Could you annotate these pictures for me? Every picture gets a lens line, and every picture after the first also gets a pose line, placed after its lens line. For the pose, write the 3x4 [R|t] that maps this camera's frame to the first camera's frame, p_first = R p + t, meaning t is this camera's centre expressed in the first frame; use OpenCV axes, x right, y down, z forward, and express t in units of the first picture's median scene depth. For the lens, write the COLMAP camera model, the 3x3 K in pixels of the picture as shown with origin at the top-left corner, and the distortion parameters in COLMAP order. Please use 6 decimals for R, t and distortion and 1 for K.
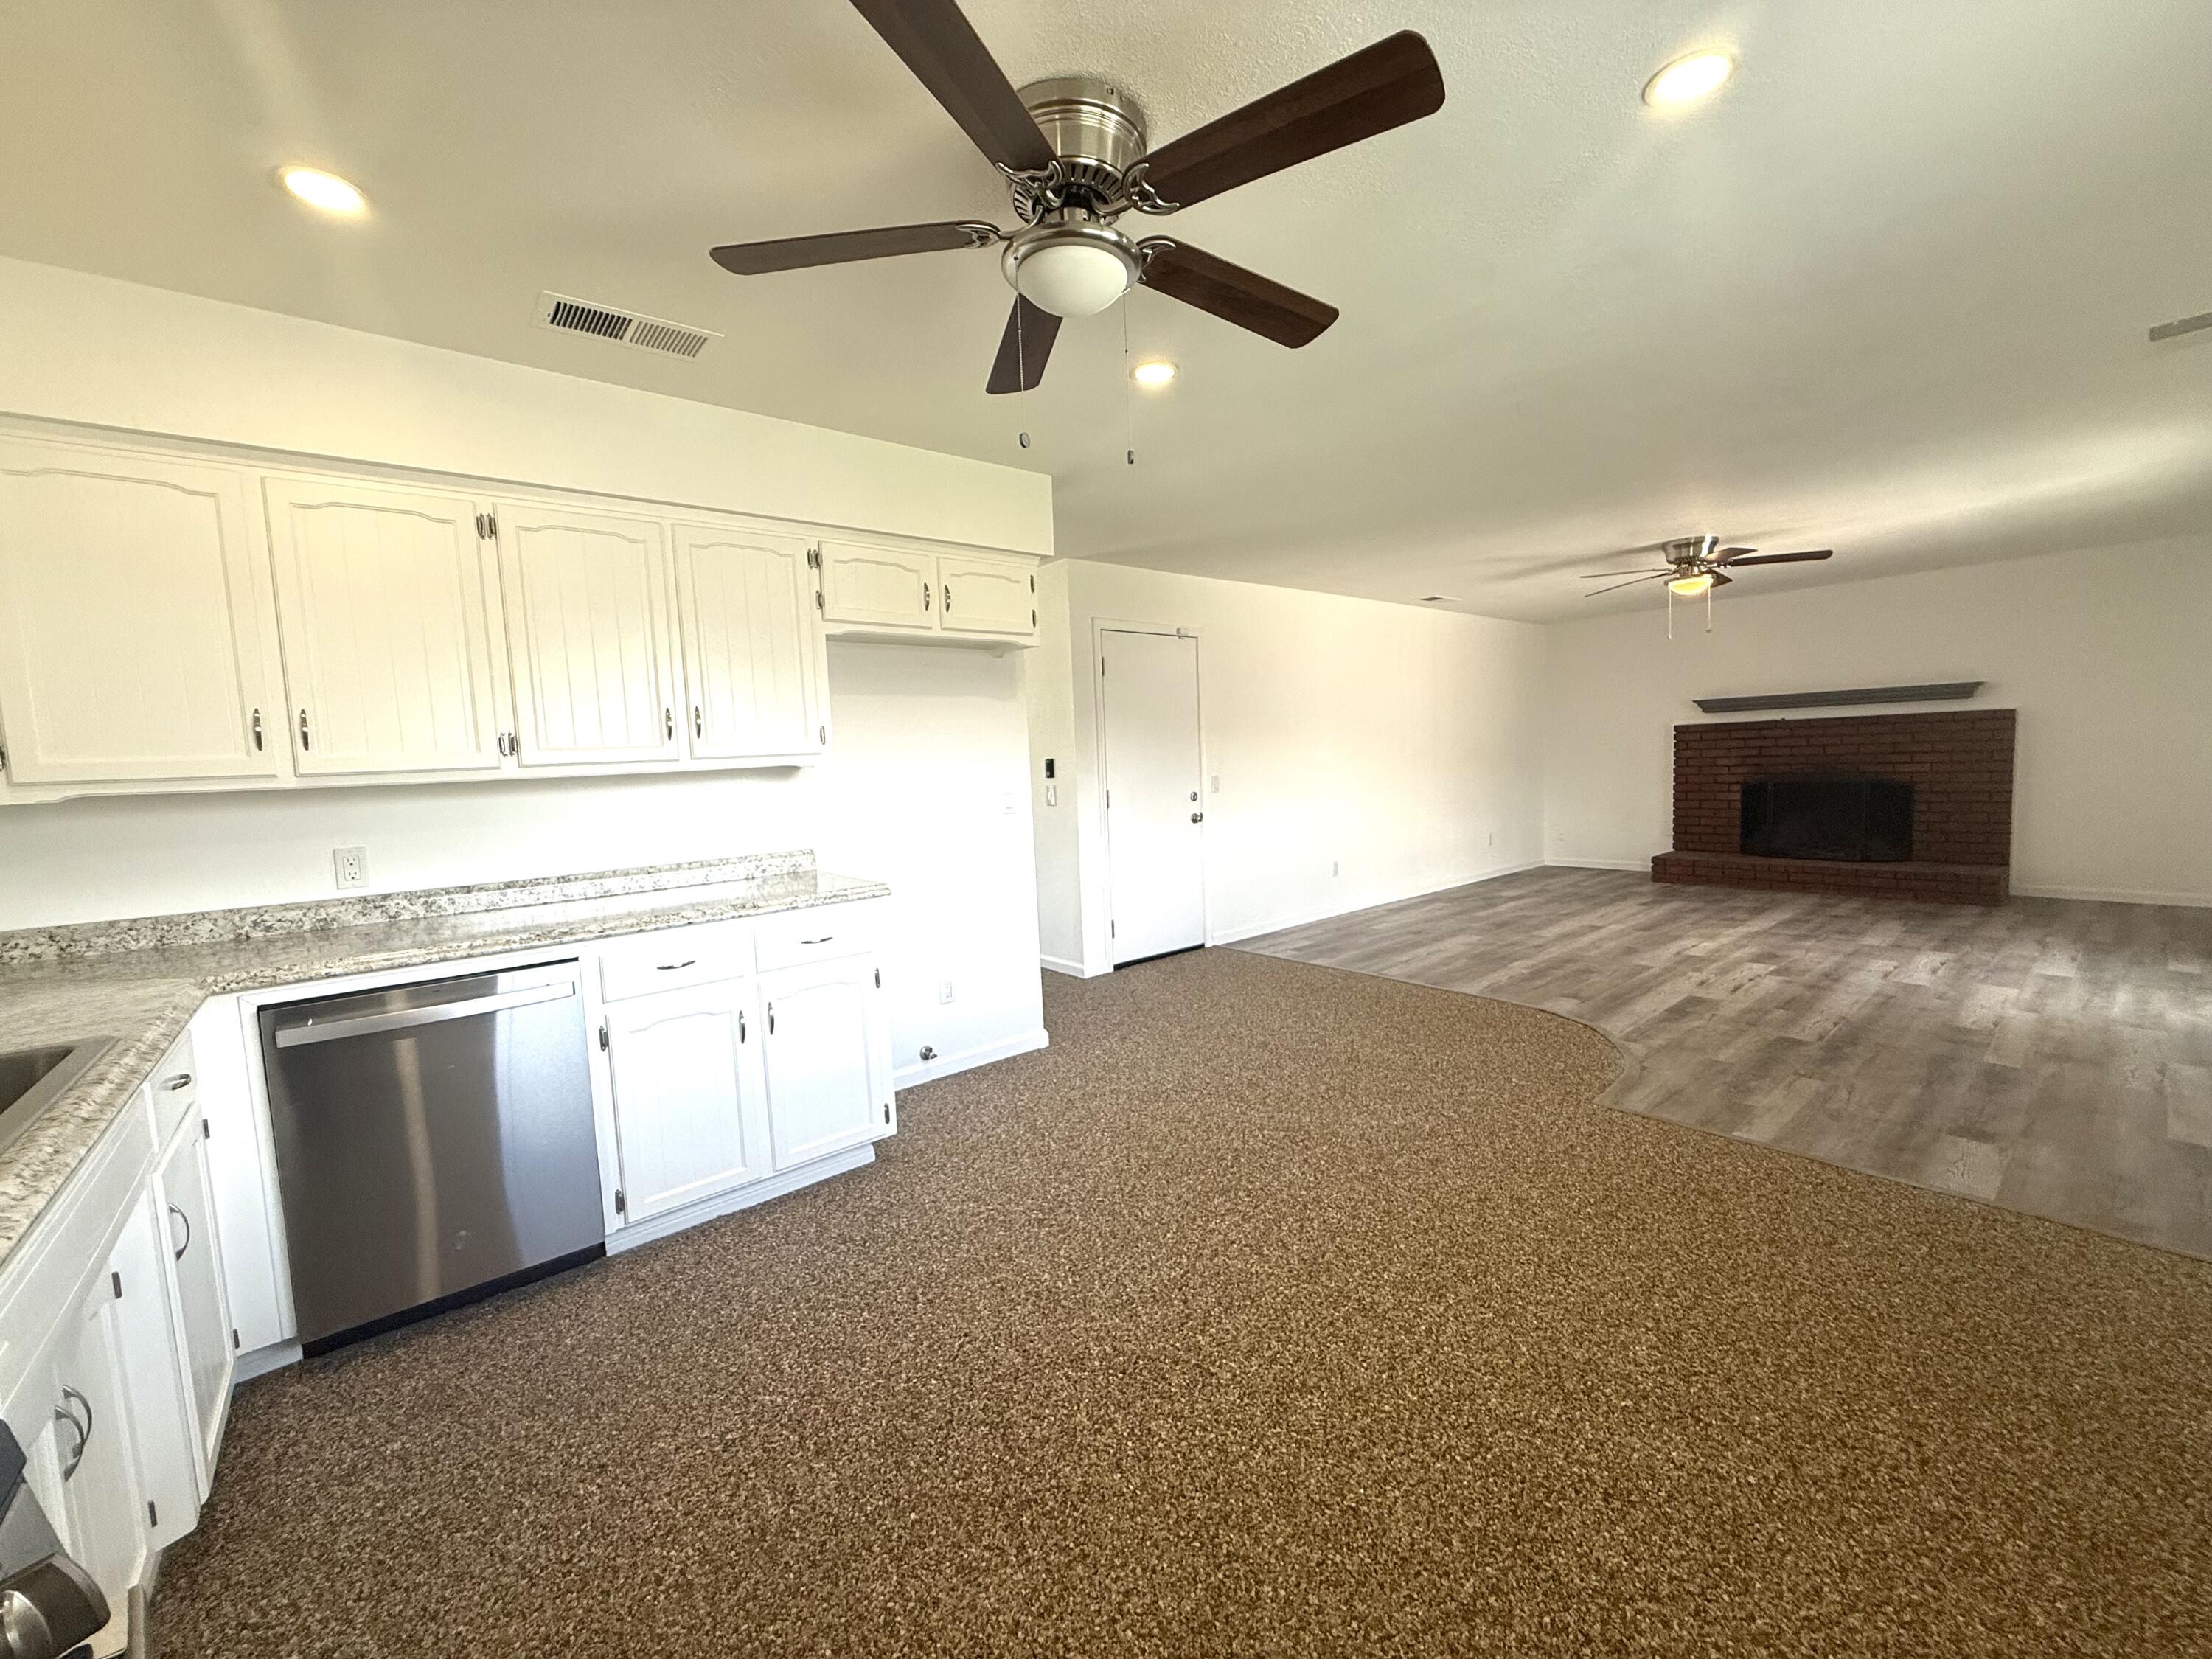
lens RADIAL K [[884.2, 0, 1101.9], [0, 884.2, 825.5], [0, 0, 1]] dist [0.001616, -0.000203]
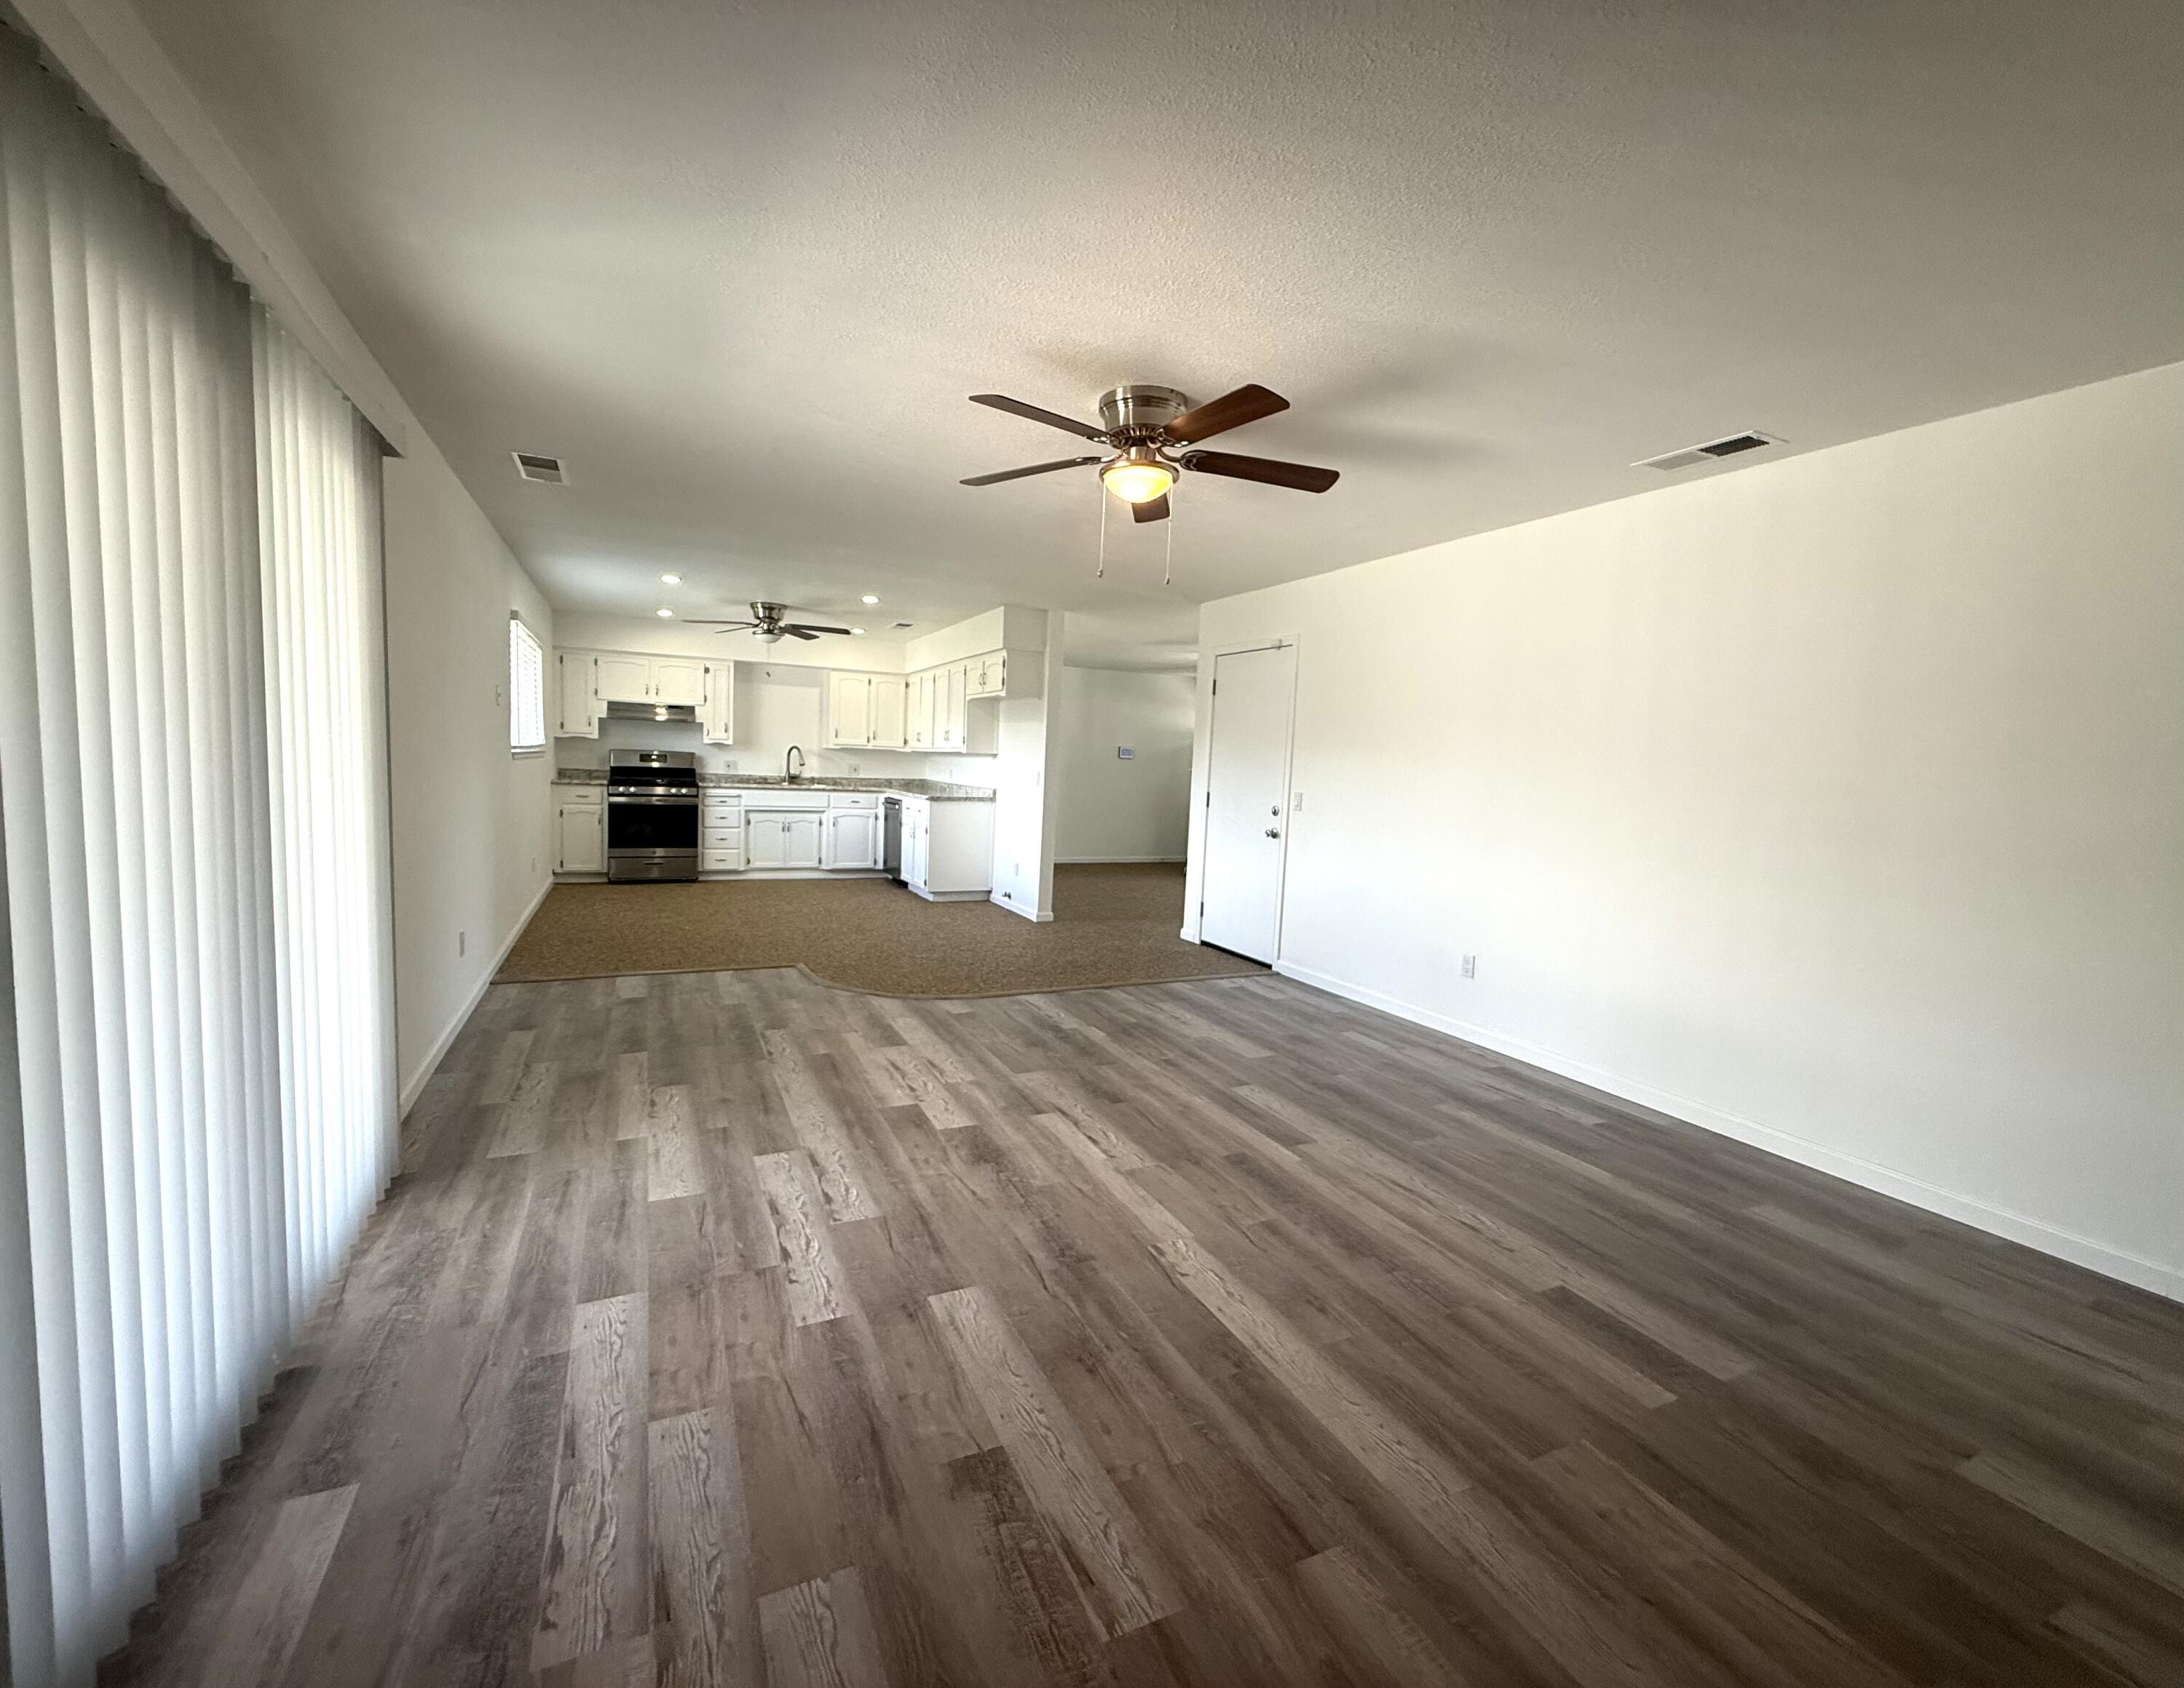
lens RADIAL K [[903.4, 0, 1055.3], [0, 903.4, 841.9], [0, 0, 1]] dist [-0.001699, 0.000007]
pose [[-0.270682, 0.118115, -0.955395, 1.952292], [-0.105616, 0.982810, 0.151427, -0.216125], [0.956858, 0.141894, -0.253554, 1.782910]]
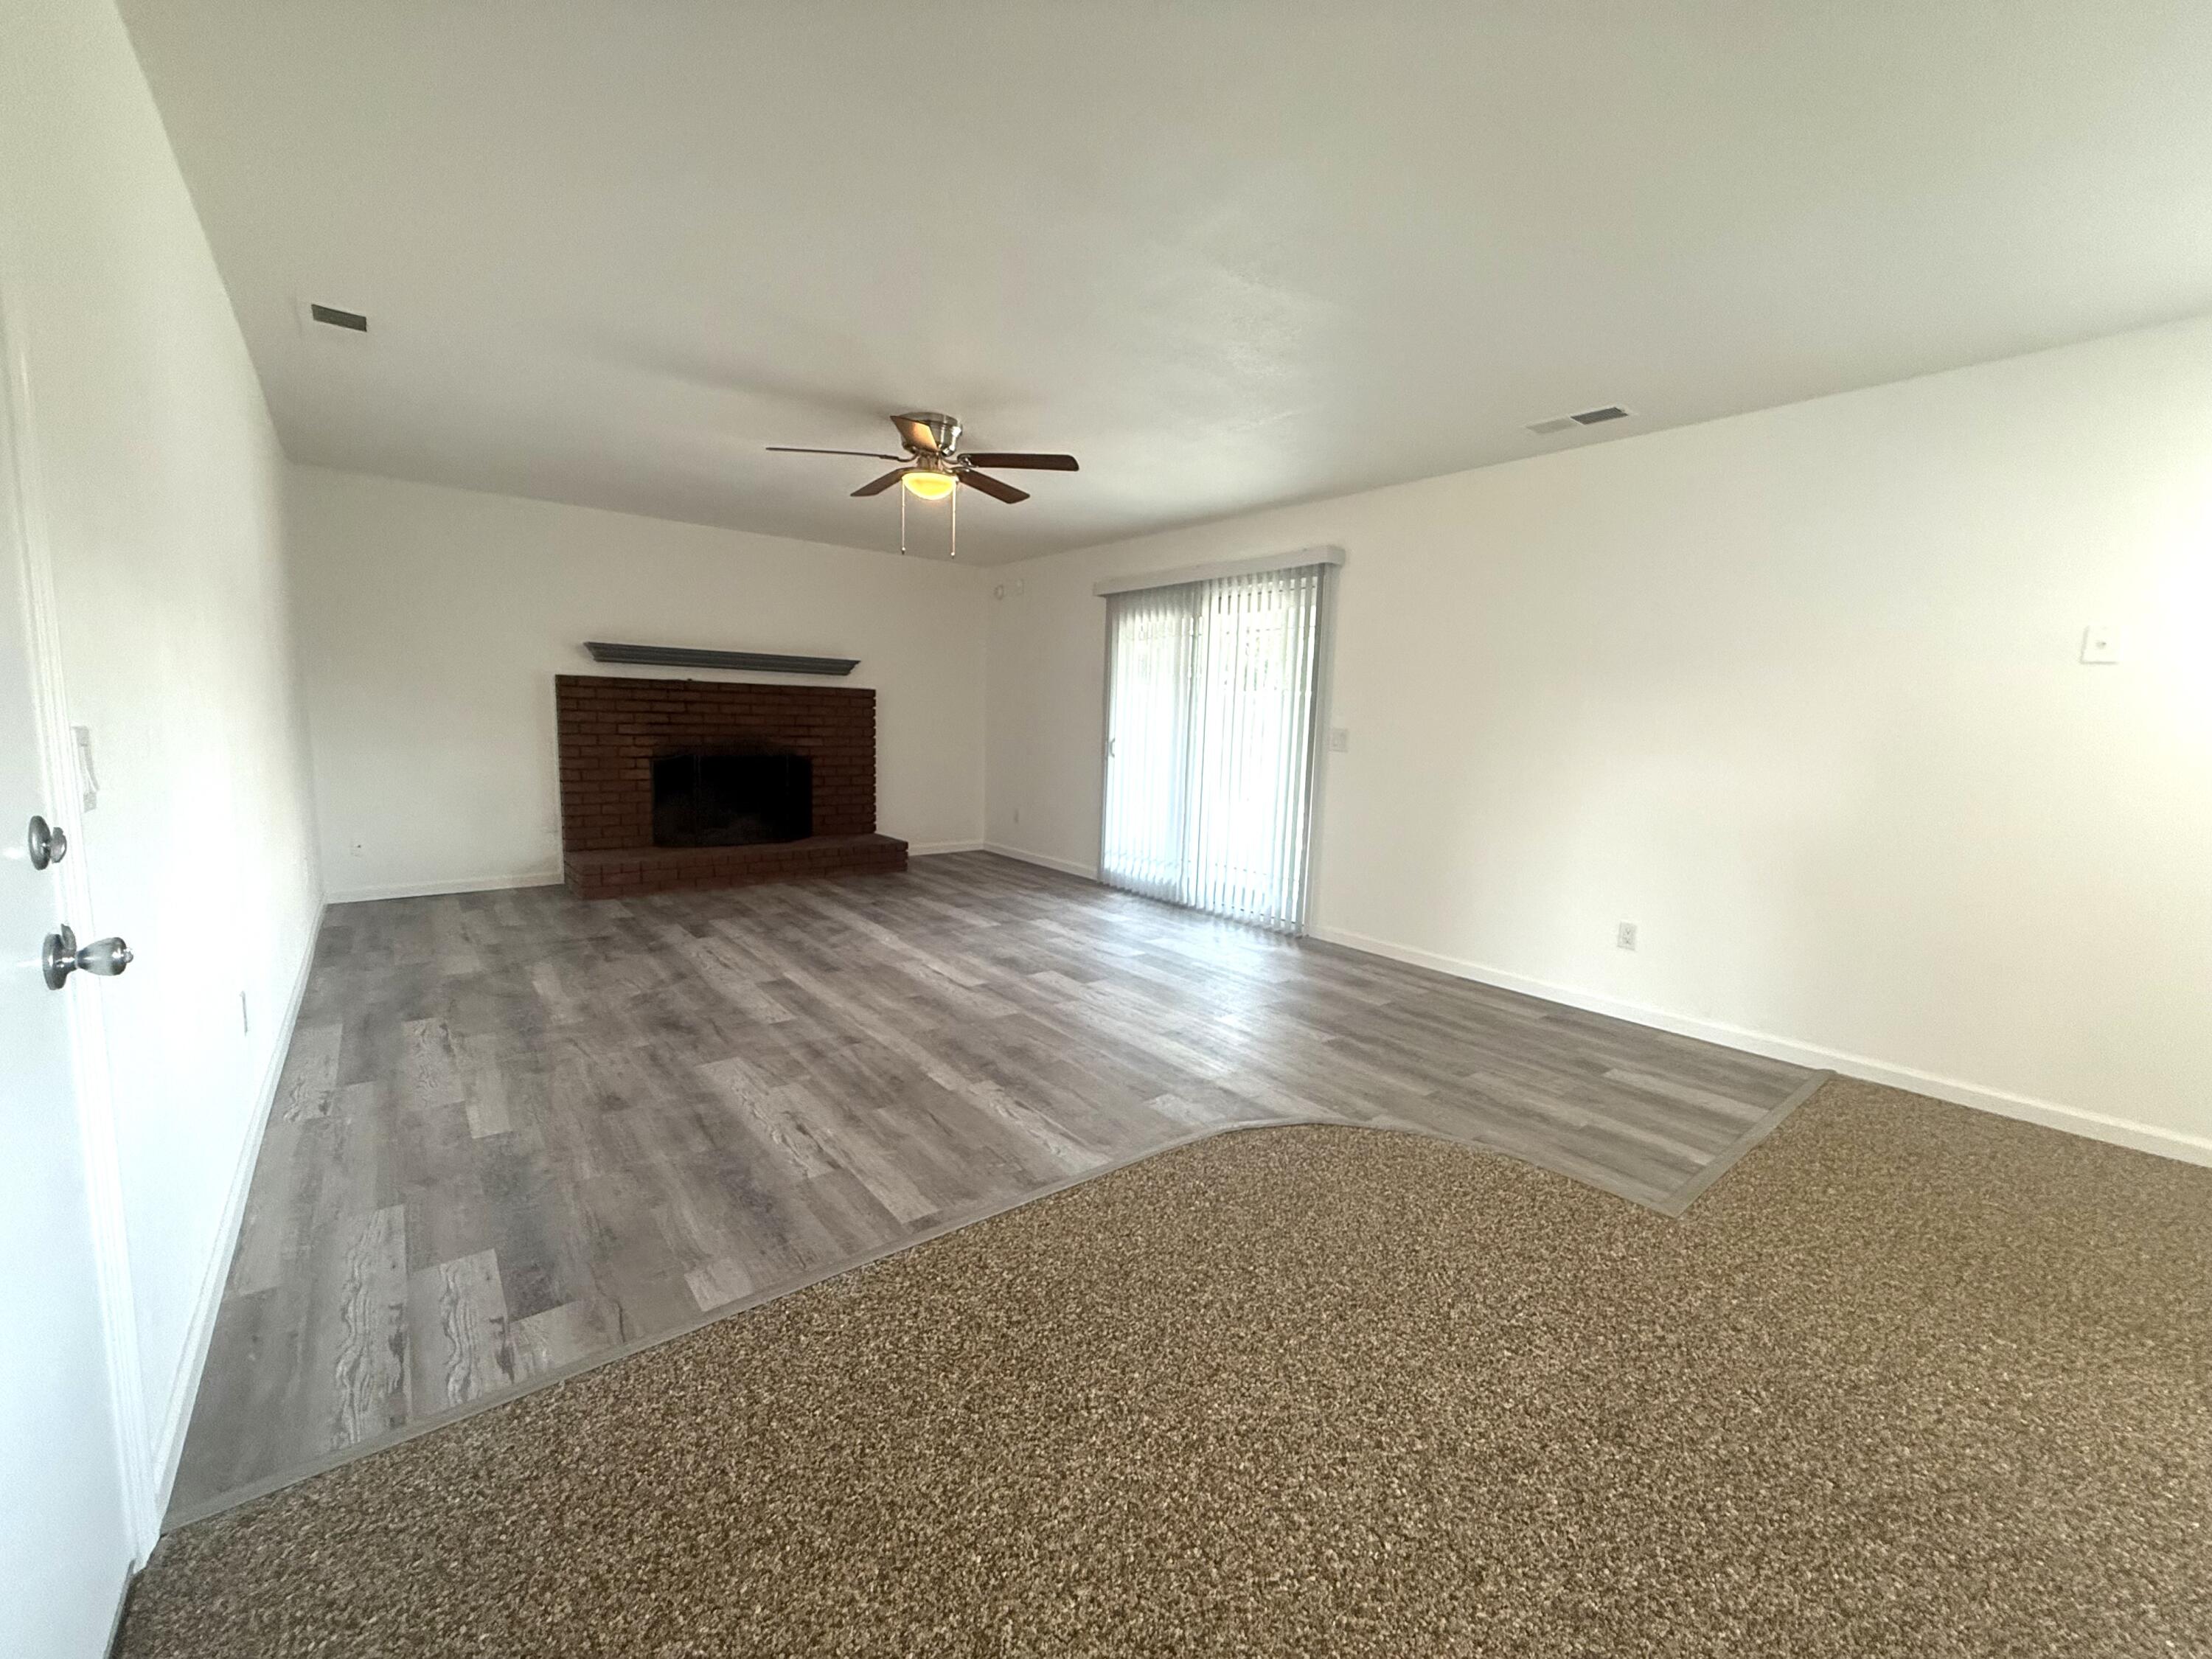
lens RADIAL K [[884.2, 0, 1101.9], [0, 884.2, 825.5], [0, 0, 1]] dist [0.001616, -0.000203]
pose [[0.018757, -0.078696, 0.996722, -0.124557], [0.047254, 0.995853, 0.077738, -0.069534], [-0.998707, 0.045641, 0.022398, 1.359702]]
